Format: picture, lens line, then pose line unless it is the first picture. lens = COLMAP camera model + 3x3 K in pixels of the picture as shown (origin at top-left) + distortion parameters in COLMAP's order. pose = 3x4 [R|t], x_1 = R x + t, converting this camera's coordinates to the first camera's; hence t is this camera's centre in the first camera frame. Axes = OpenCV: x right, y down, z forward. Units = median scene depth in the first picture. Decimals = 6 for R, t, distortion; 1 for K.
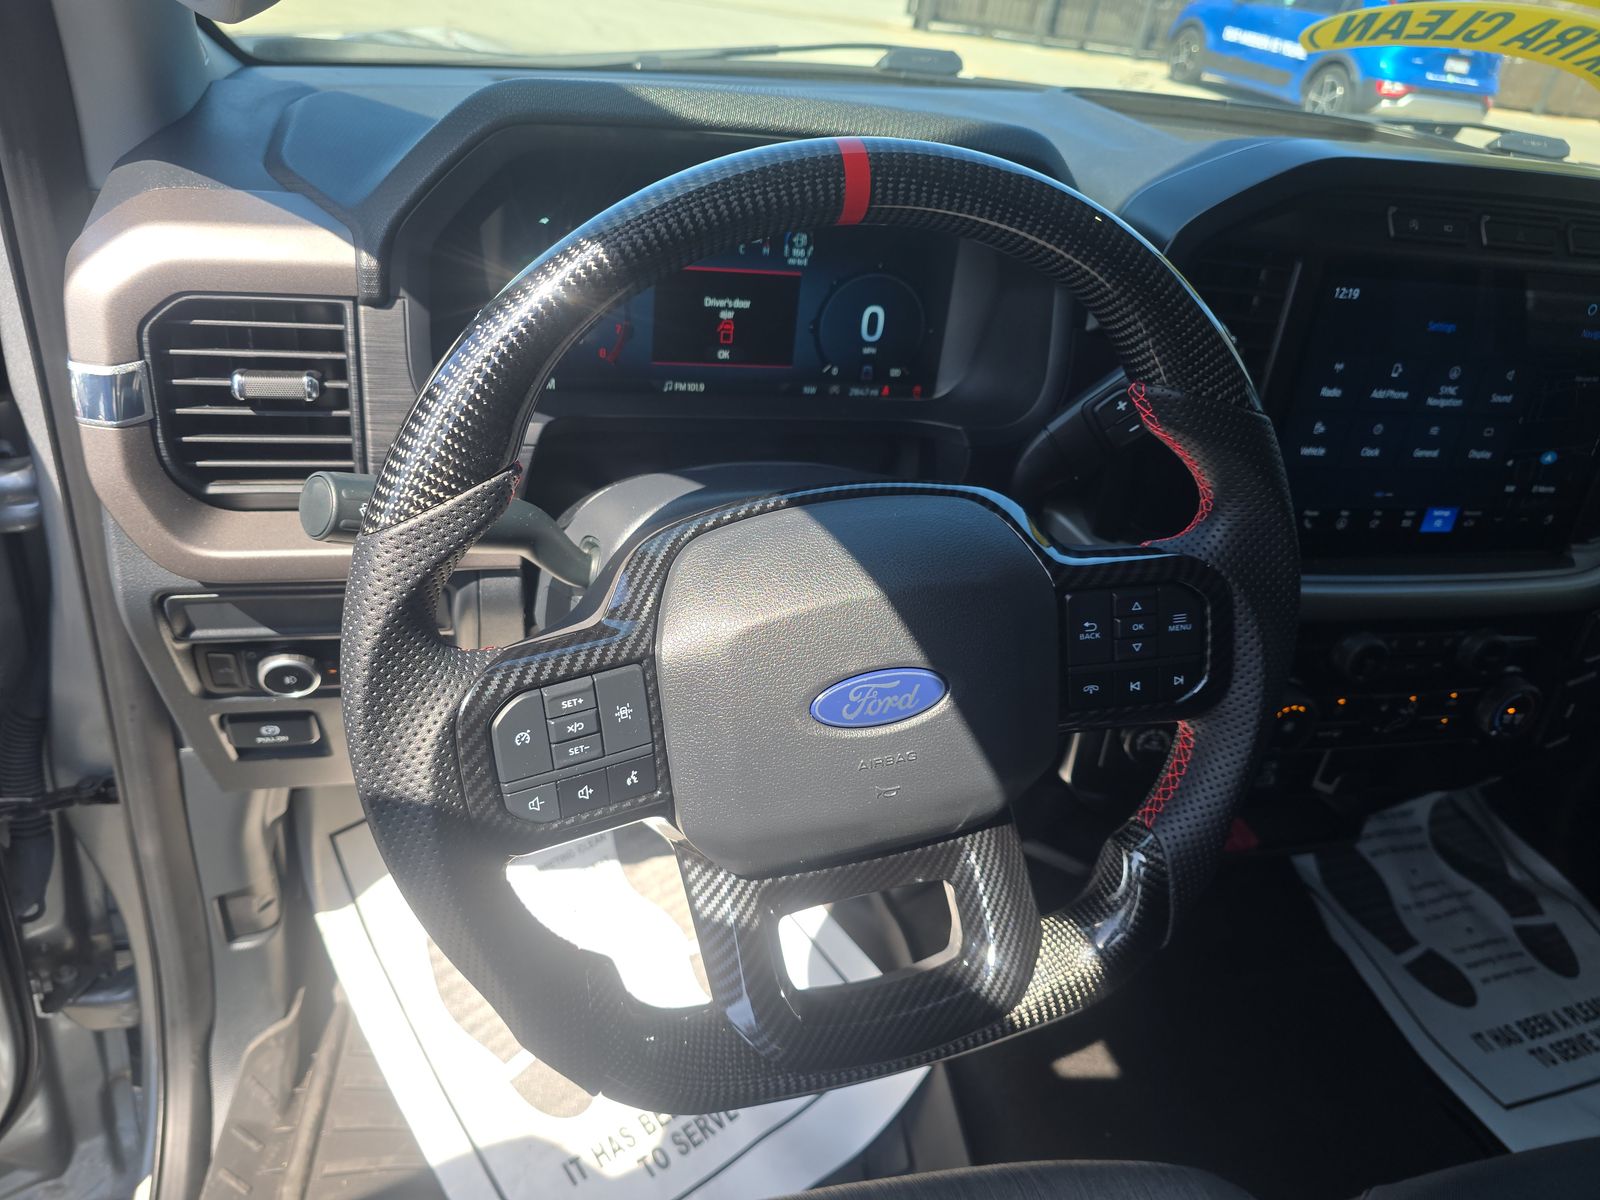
lens RADIAL K [[1097.1, 0, 802.9], [0, 1097.1, 601.9], [0, 0, 1]] dist [0.036116, -0.033206]
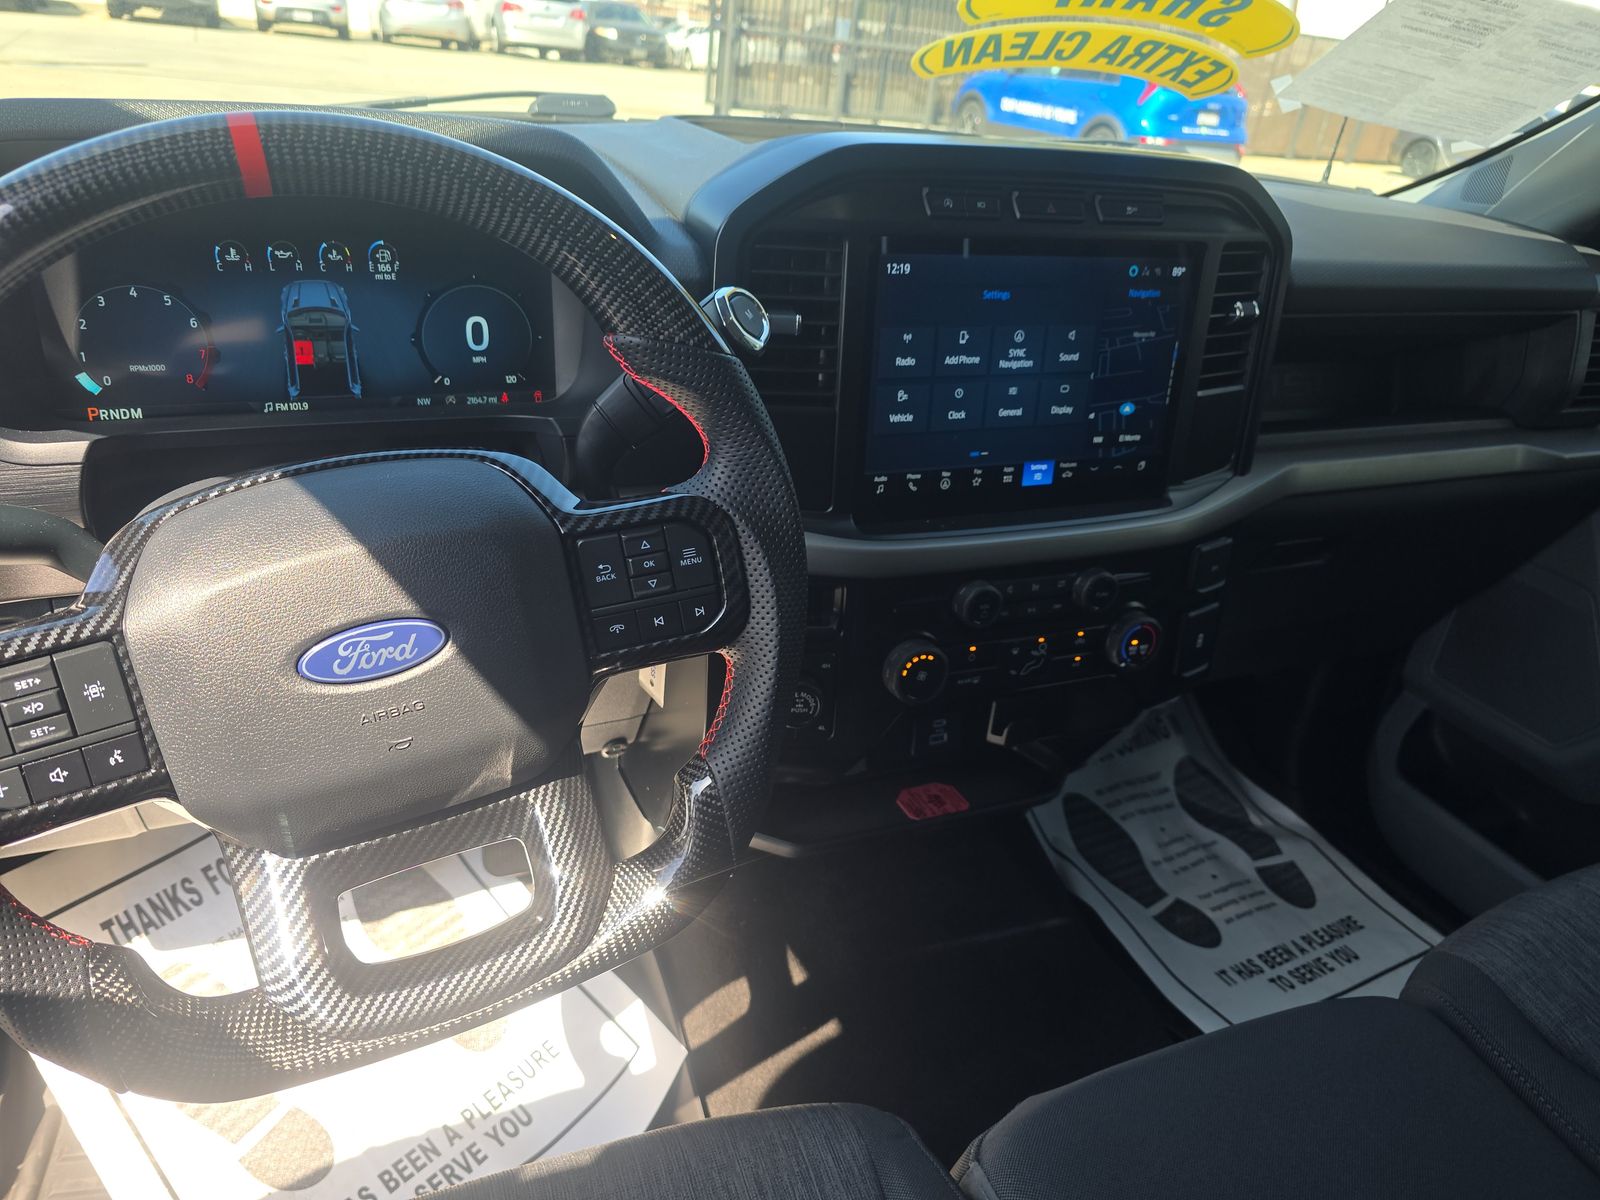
lens RADIAL K [[1087.6, 0, 800.0], [0, 1087.6, 600.0], [0, 0, 1]] dist [0.036643, -0.030481]
pose [[0.987696, -0.107231, 0.113836, 0.205539], [0.114391, 0.991722, -0.058329, 0.085212], [-0.106639, 0.070633, 0.991786, -0.033225]]
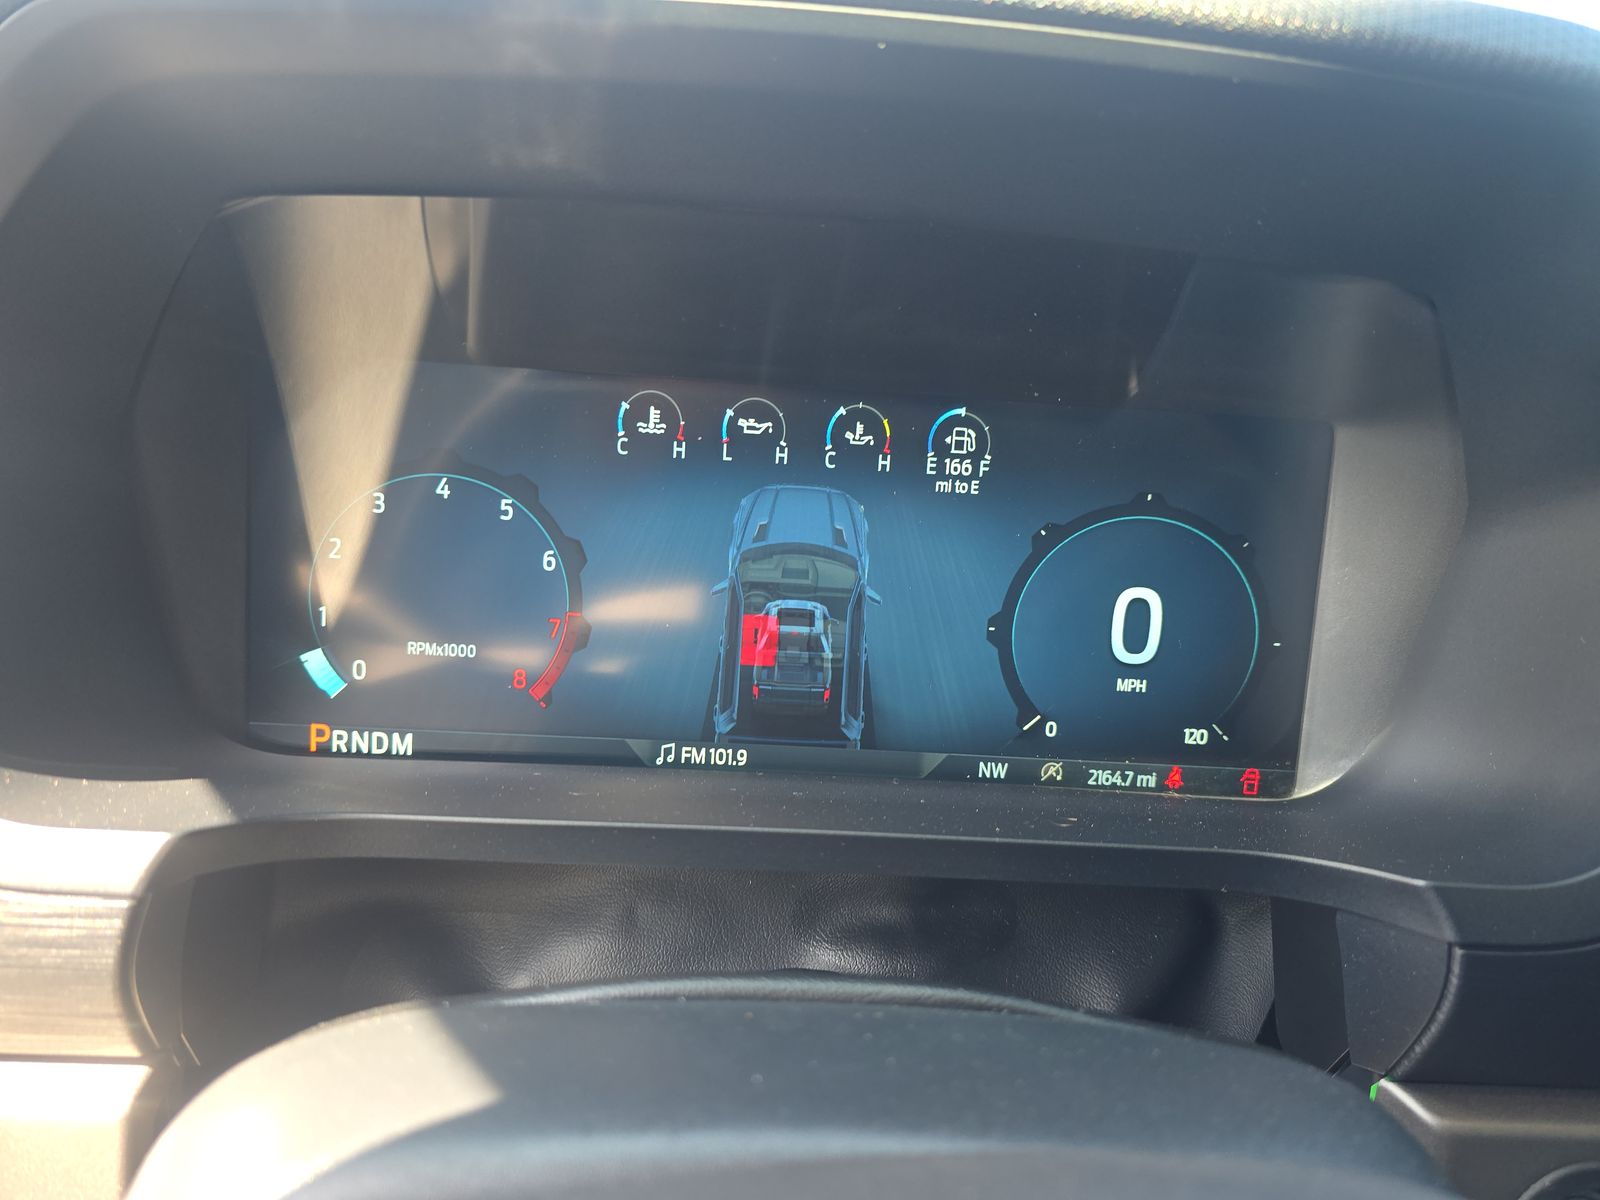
lens RADIAL K [[1097.1, 0, 802.9], [0, 1097.1, 601.9], [0, 0, 1]] dist [0.036116, -0.033206]
pose [[0.972226, -0.016301, -0.233476, 0.034378], [-0.067642, 0.935430, -0.346979, -0.093275], [0.224057, 0.353135, 0.908347, 0.530587]]
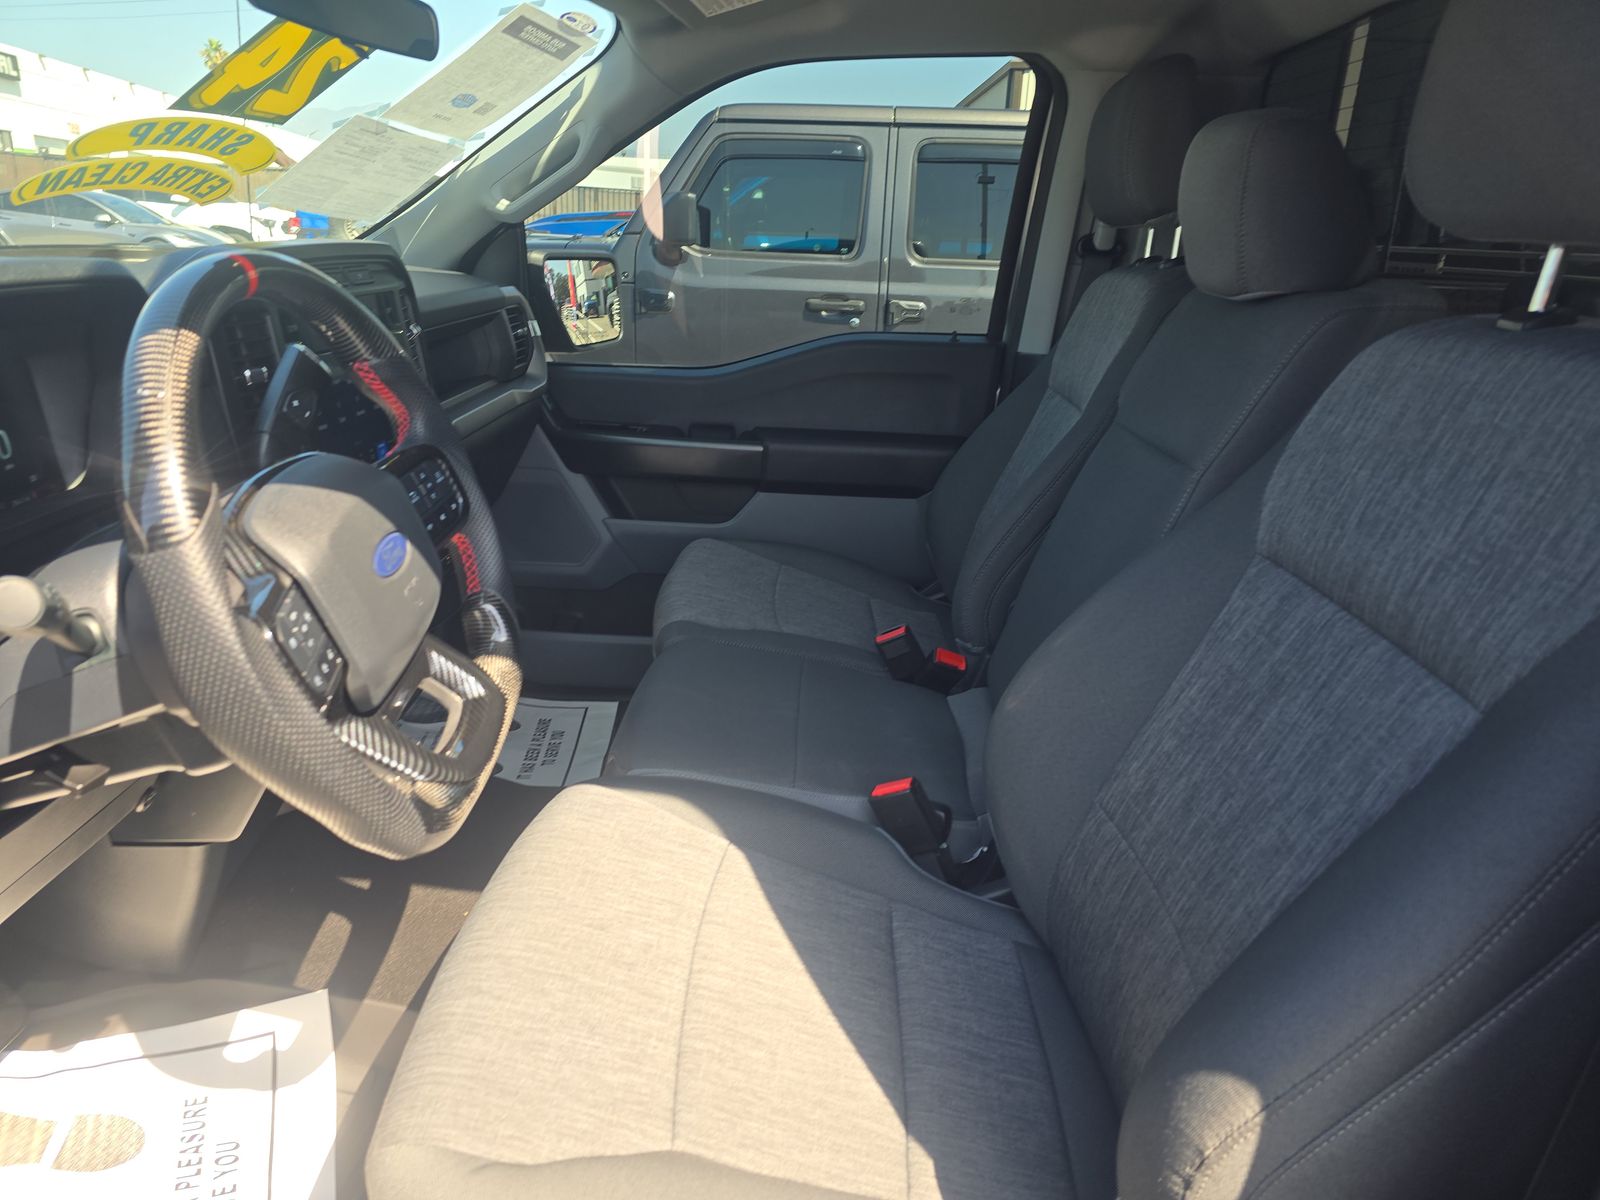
lens RADIAL K [[1078.4, 0, 800.0], [0, 1078.4, 600.0], [0, 0, 1]] dist [0.026175, -0.003416]
pose [[0.284699, -0.436111, 0.853671, -0.726460], [0.516582, 0.819956, 0.246607, 0.034421], [-0.807520, 0.370782, 0.458728, -0.165310]]
